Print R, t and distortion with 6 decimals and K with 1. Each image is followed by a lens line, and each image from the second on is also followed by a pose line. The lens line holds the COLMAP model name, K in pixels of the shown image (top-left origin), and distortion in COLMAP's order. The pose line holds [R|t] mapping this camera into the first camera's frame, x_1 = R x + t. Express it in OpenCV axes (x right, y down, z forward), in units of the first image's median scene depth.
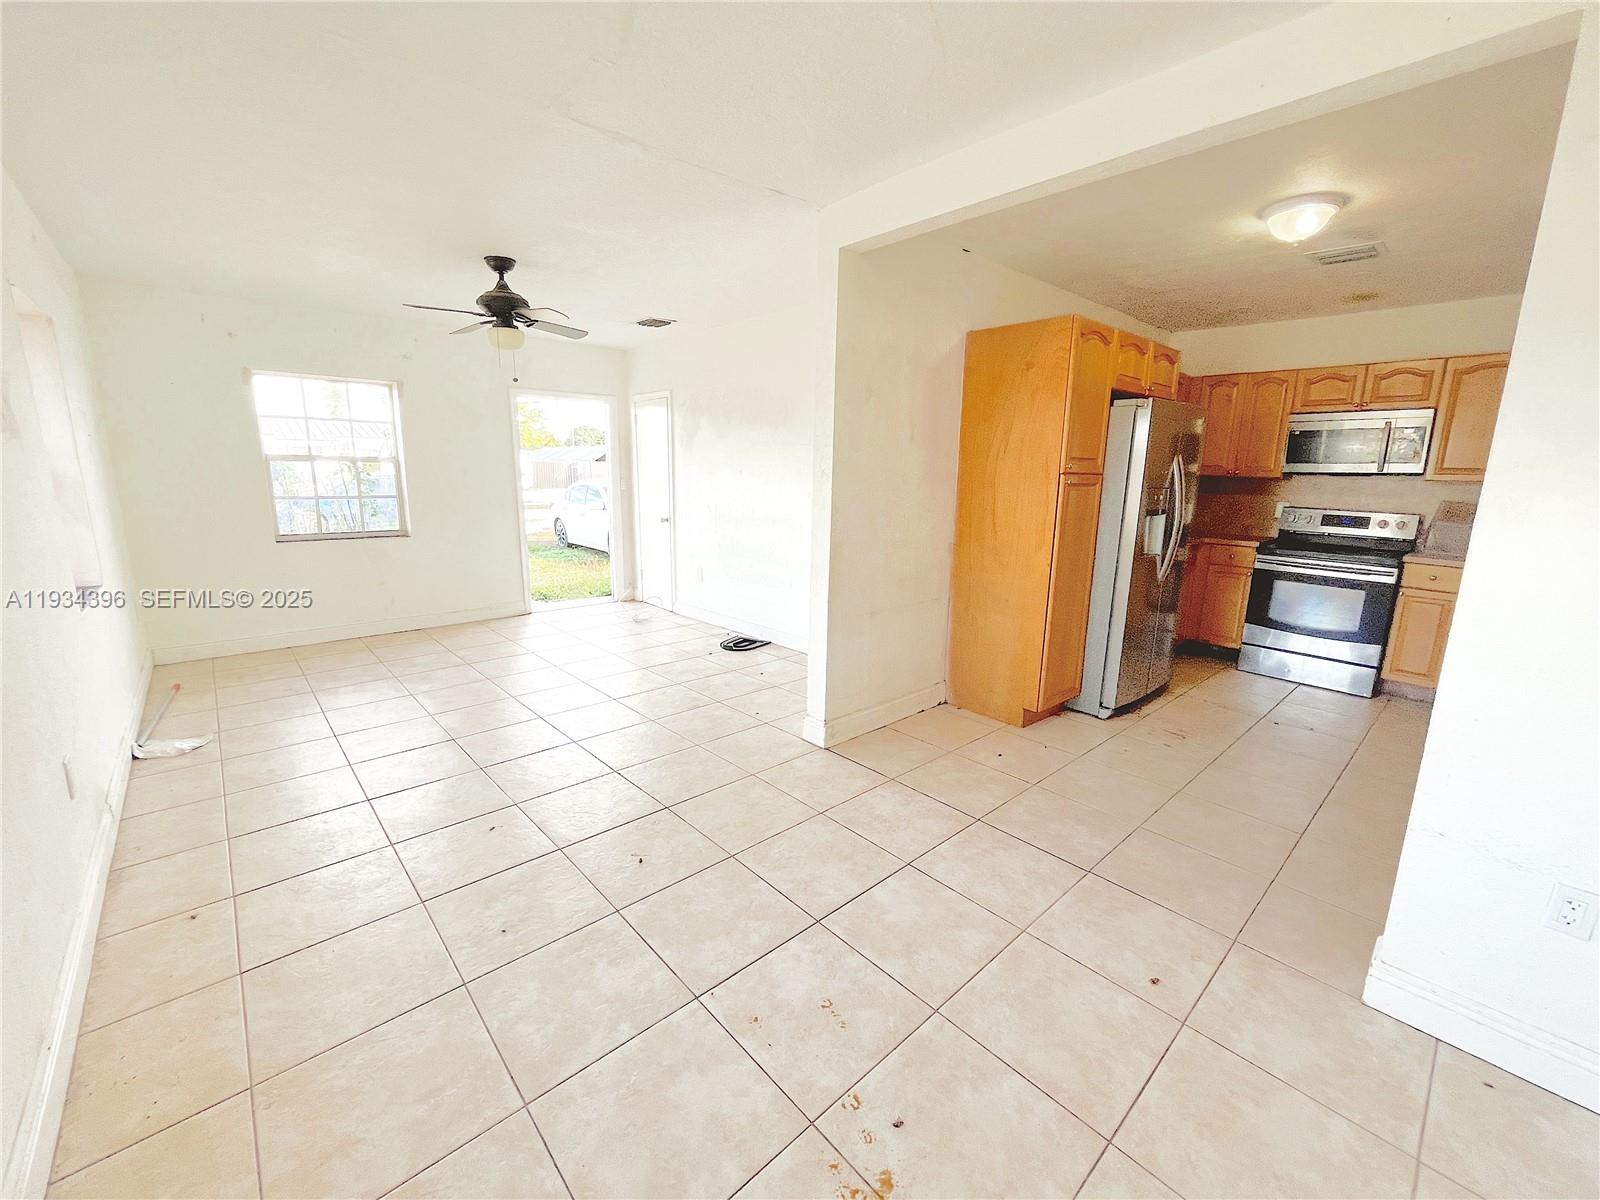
lens RADIAL K [[650.5, 0, 806.5], [0, 650.5, 602.7], [0, 0, 1]] dist [-0.001056, 0.000163]
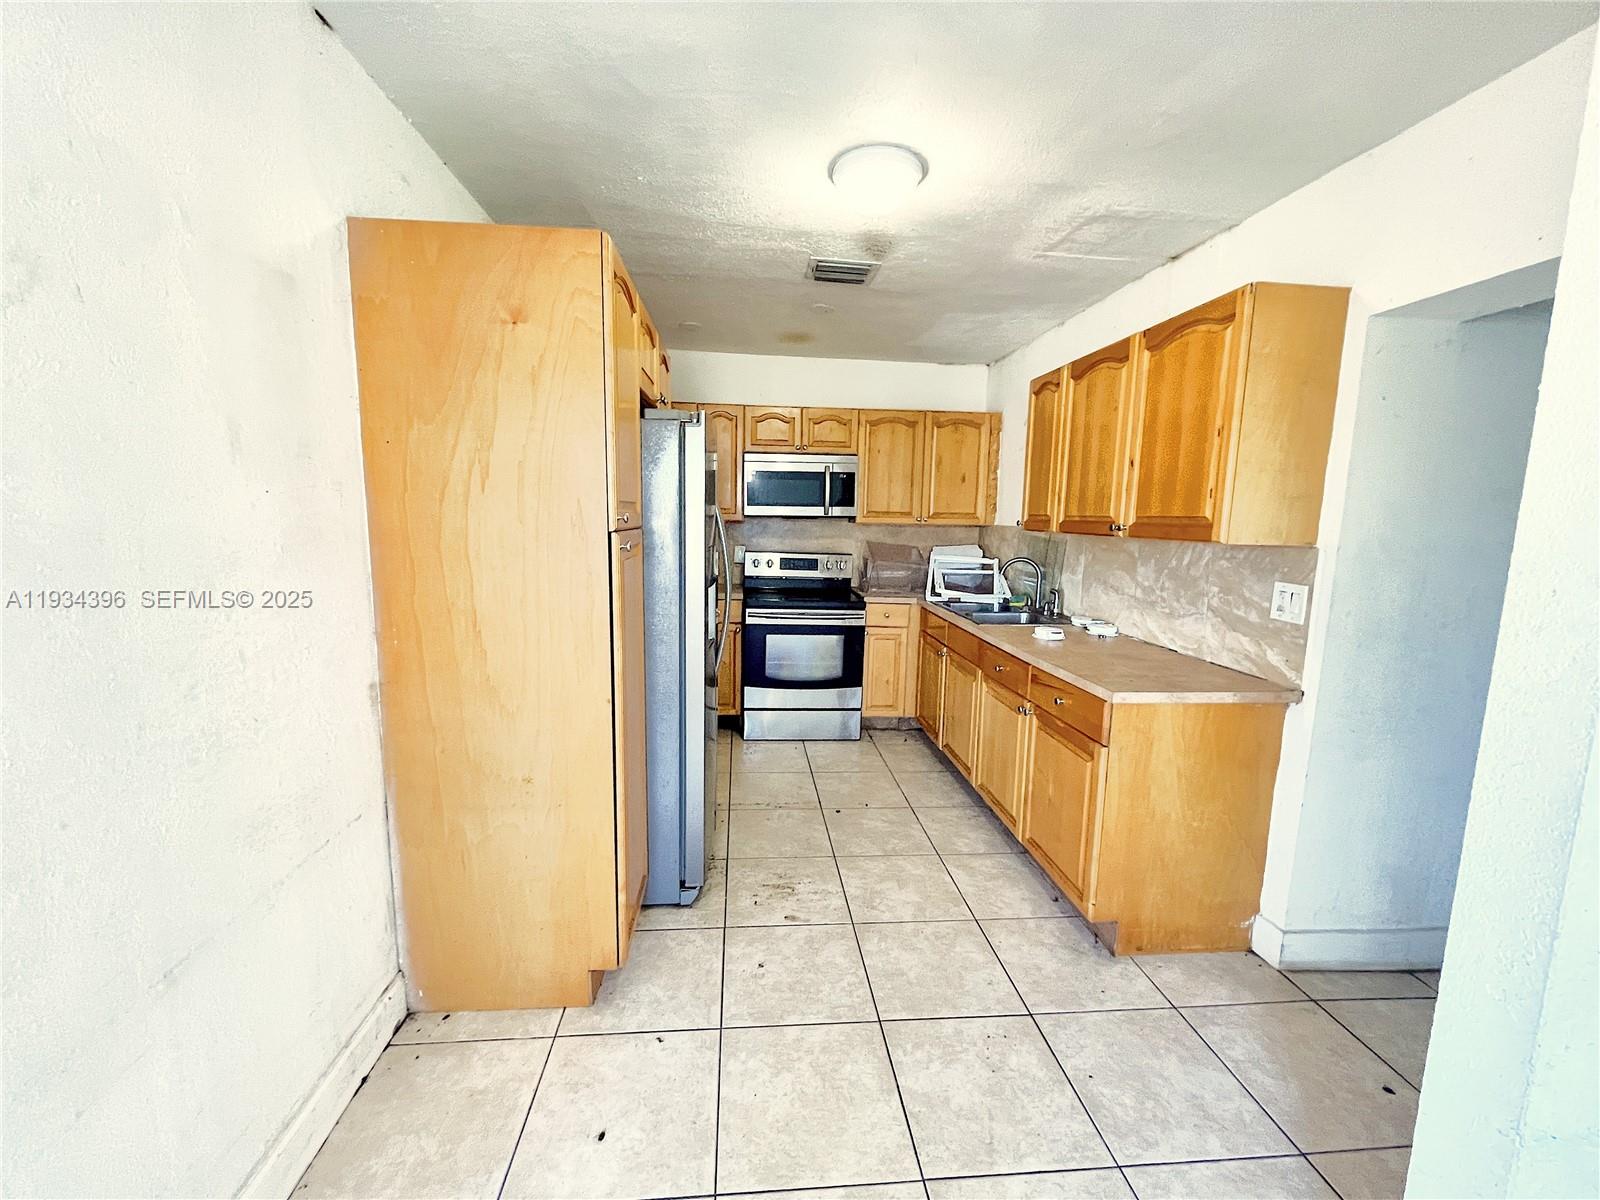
lens RADIAL K [[650.5, 0, 796.7], [0, 650.5, 602.3], [0, 0, 1]] dist [-0.001056, 0.000163]
pose [[0.608384, -0.113292, 0.785515, 0.045251], [0.150619, 0.988253, 0.025877, -0.099697], [-0.779219, 0.102570, 0.618302, 0.421524]]
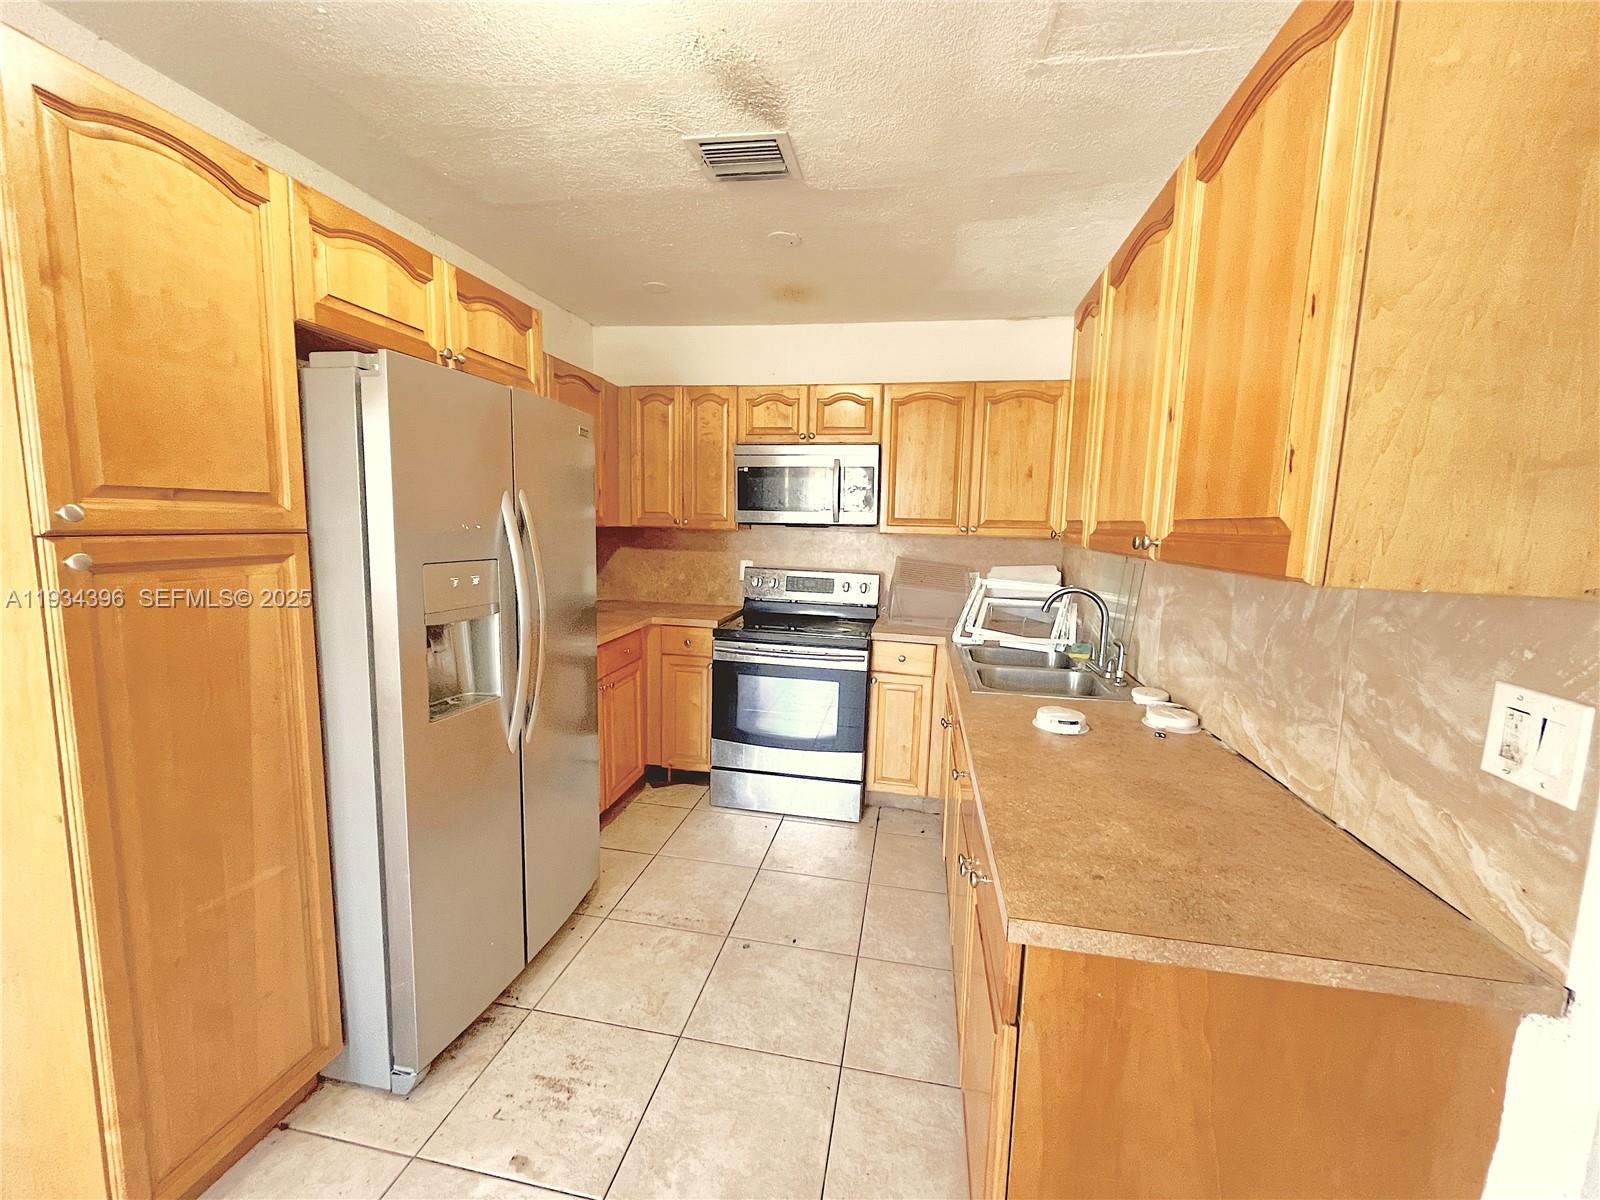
lens RADIAL K [[650.5, 0, 798.8], [0, 650.5, 601.2], [0, 0, 1]] dist [-0.001056, 0.000163]
pose [[0.799651, -0.070781, 0.596278, 0.372335], [0.109514, 0.993564, -0.028926, -0.089463], [-0.590394, 0.088431, 0.802256, 0.406652]]
